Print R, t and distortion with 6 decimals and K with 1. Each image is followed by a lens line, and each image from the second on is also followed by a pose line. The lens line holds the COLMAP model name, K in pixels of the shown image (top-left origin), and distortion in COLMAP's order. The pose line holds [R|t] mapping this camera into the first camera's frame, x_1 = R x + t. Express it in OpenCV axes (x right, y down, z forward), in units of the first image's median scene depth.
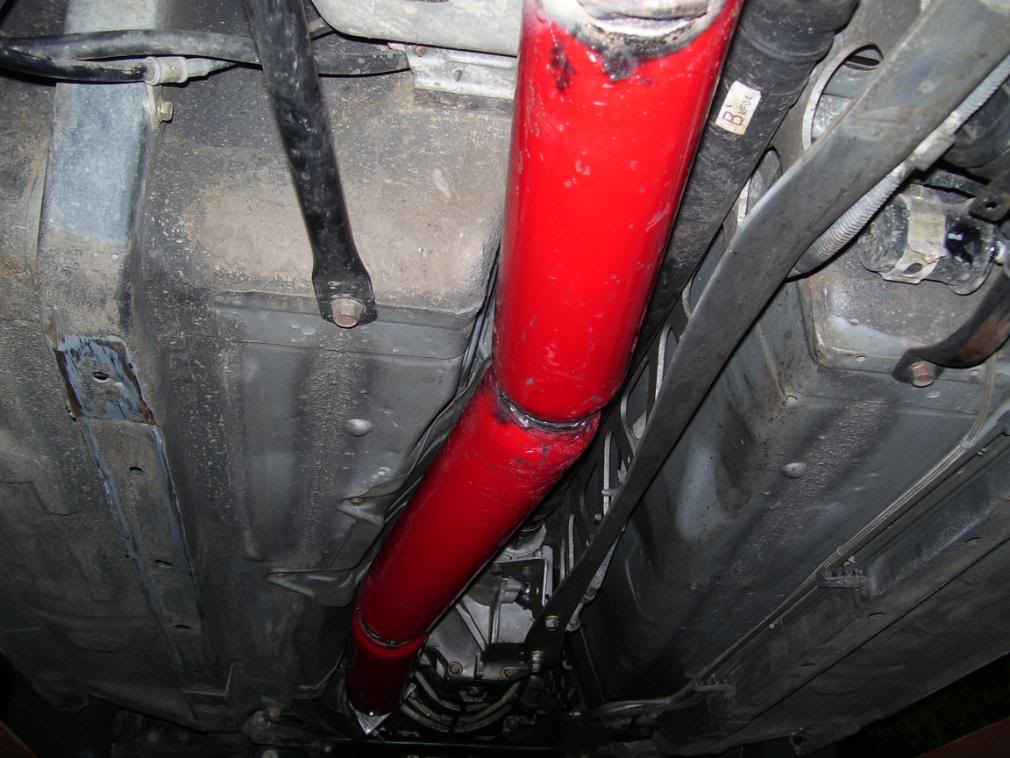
lens RADIAL K [[1070.1, 0, 522.2], [0, 1070.1, 384.0], [0, 0, 1]] dist [-0.191121, 0.171048]
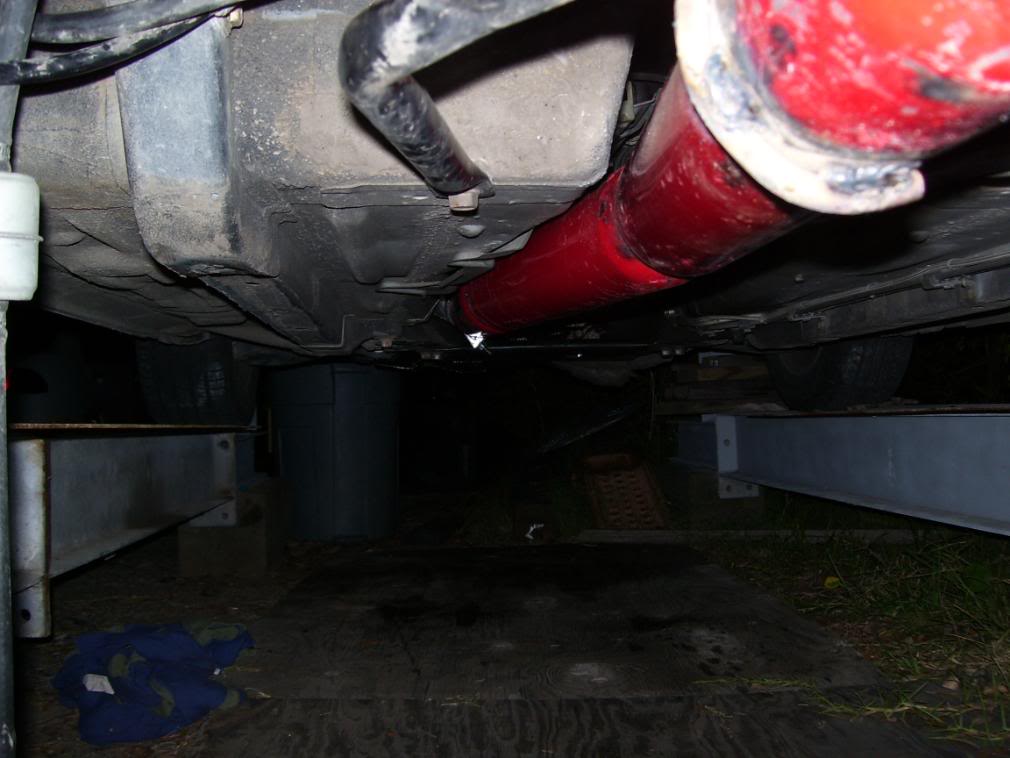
lens RADIAL K [[1070.1, 0, 522.2], [0, 1070.1, 384.0], [0, 0, 1]] dist [-0.191121, 0.171048]
pose [[0.996779, -0.030614, -0.074121, -0.038020], [0.063169, 0.869131, 0.490531, -0.297779], [0.049404, -0.493634, 0.868266, 0.083378]]
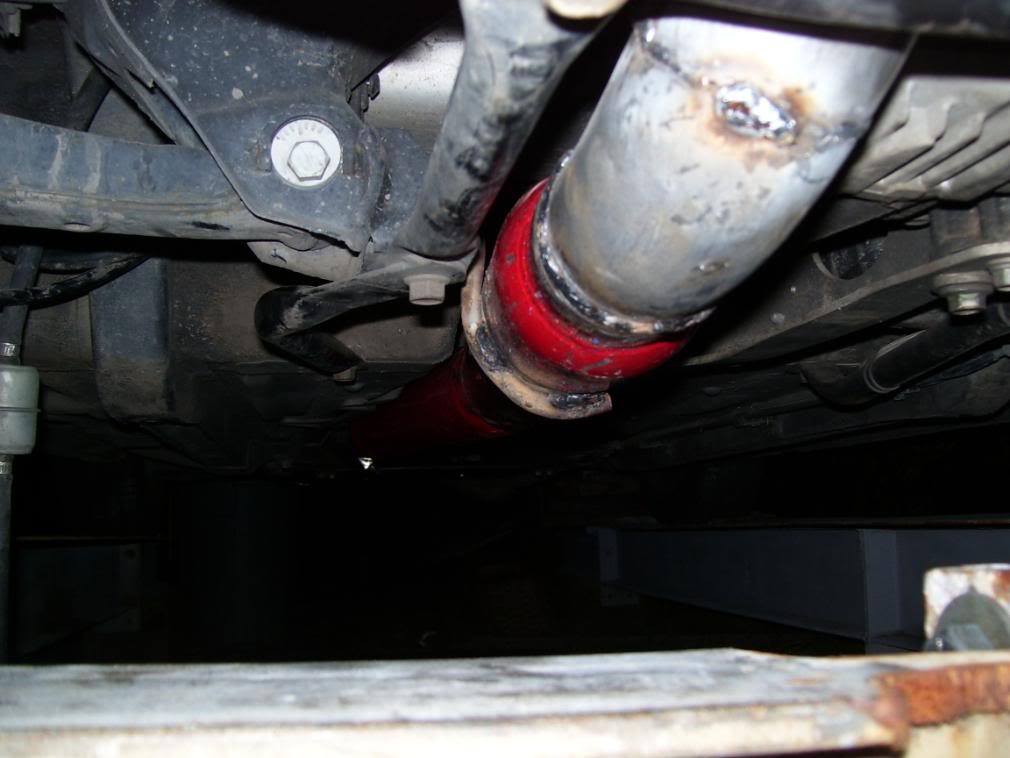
lens RADIAL K [[1070.1, 0, 522.2], [0, 1070.1, 384.0], [0, 0, 1]] dist [-0.191121, 0.171048]
pose [[0.999467, -0.026532, 0.019029, 0.015869], [0.016621, 0.915090, 0.402907, -0.433641], [-0.028103, -0.402376, 0.915043, -0.122842]]
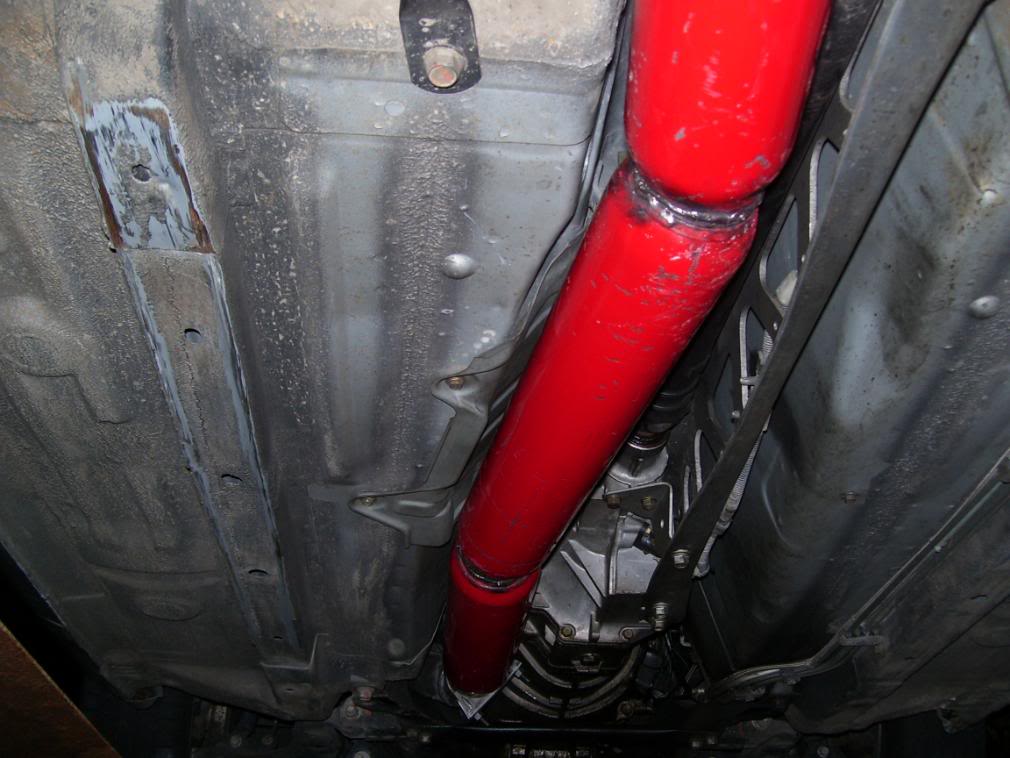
lens RADIAL K [[1070.1, 0, 522.2], [0, 1070.1, 384.0], [0, 0, 1]] dist [-0.191121, 0.171048]
pose [[0.996422, -0.048919, -0.068920, -0.049569], [0.046346, 0.998185, -0.038453, 0.158561], [0.070676, 0.035121, 0.996881, 0.176328]]
